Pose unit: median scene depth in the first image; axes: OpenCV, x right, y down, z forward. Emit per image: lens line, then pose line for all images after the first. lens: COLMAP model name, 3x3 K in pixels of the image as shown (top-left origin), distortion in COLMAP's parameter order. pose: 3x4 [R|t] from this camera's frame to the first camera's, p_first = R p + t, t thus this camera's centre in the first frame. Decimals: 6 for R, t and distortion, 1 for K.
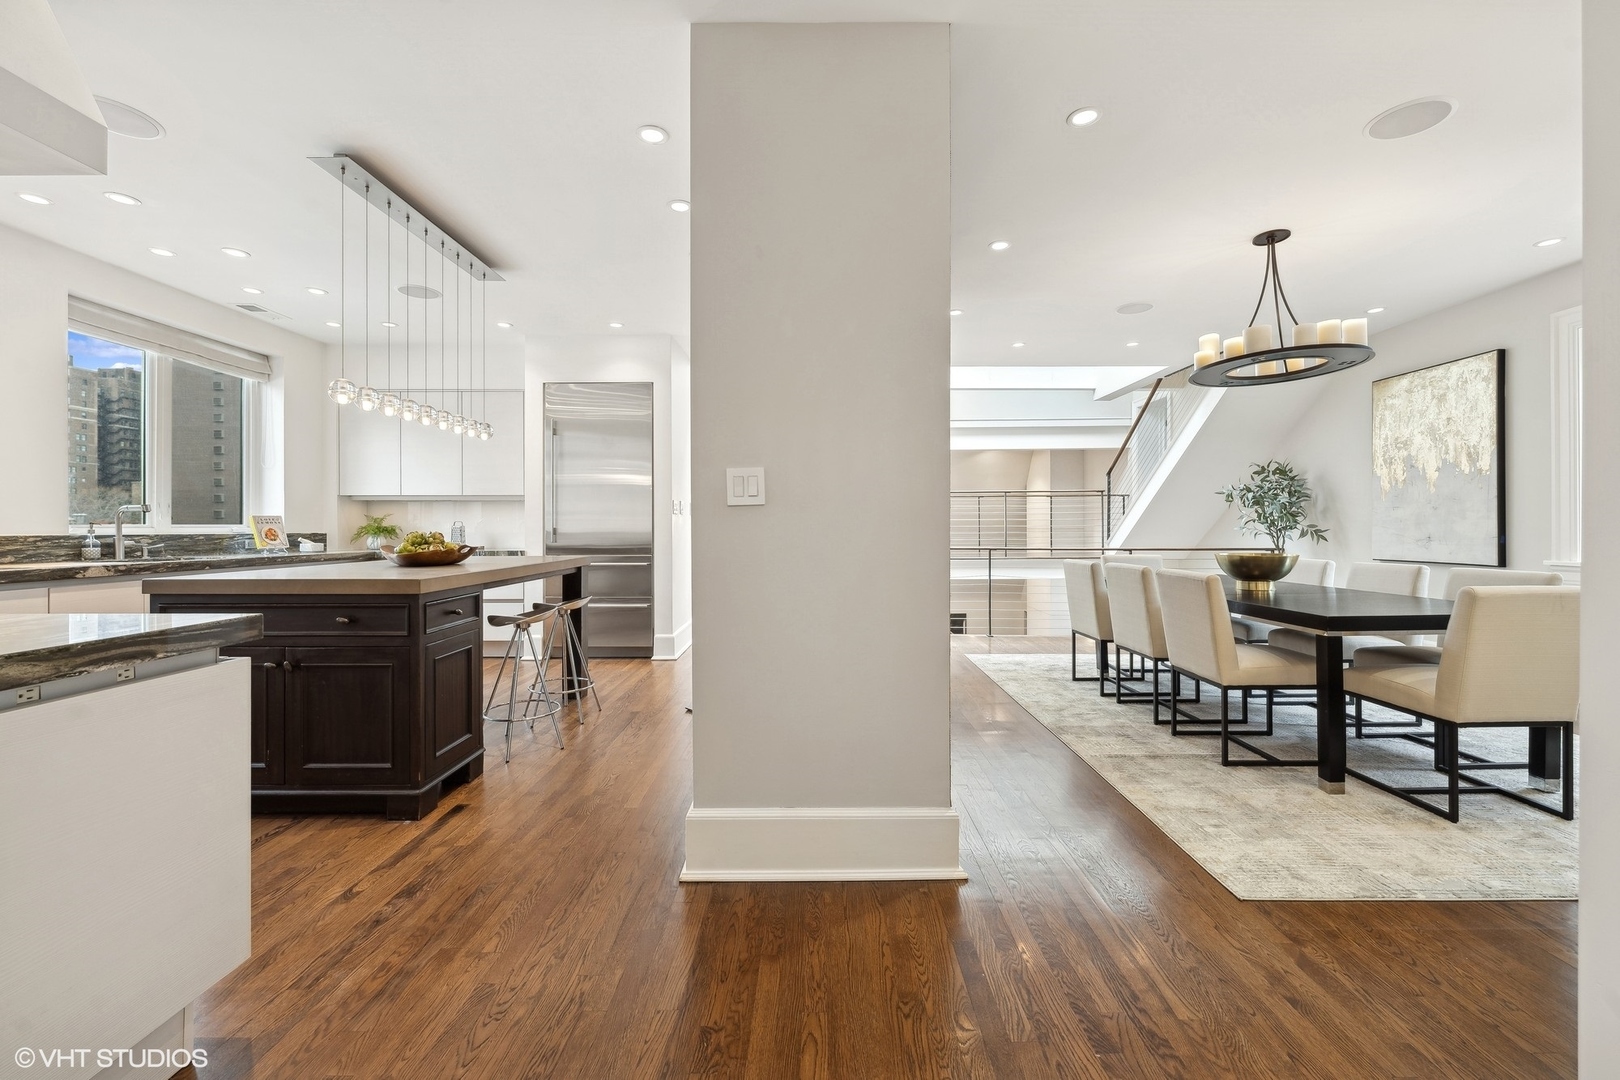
lens RADIAL K [[658.1, 0, 821.0], [0, 658.1, 529.0], [0, 0, 1]] dist [0.000012, -0.000482]
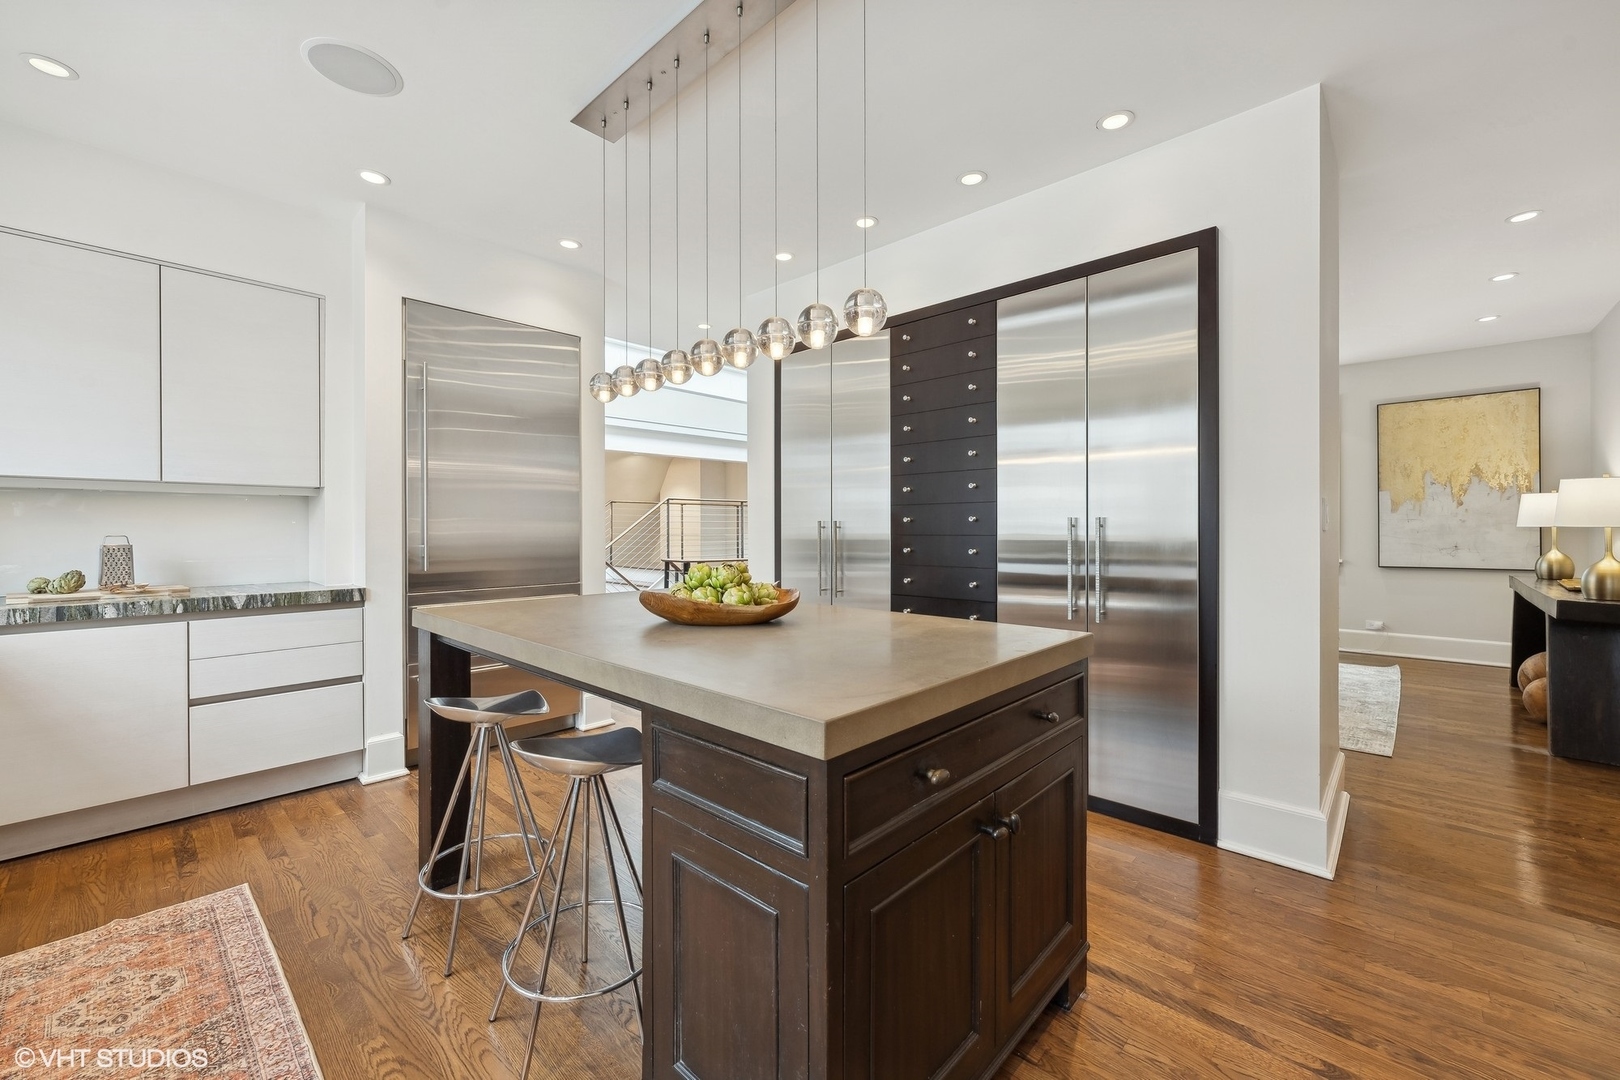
lens RADIAL K [[658.1, 0, 820.4], [0, 658.1, 536.6], [0, 0, 1]] dist [0.000012, -0.000482]
pose [[0.672338, -0.000869, 0.740244, -0.595007], [-0.007300, 0.999943, 0.007803, -0.018021], [-0.740208, -0.010650, 0.672294, 0.336552]]
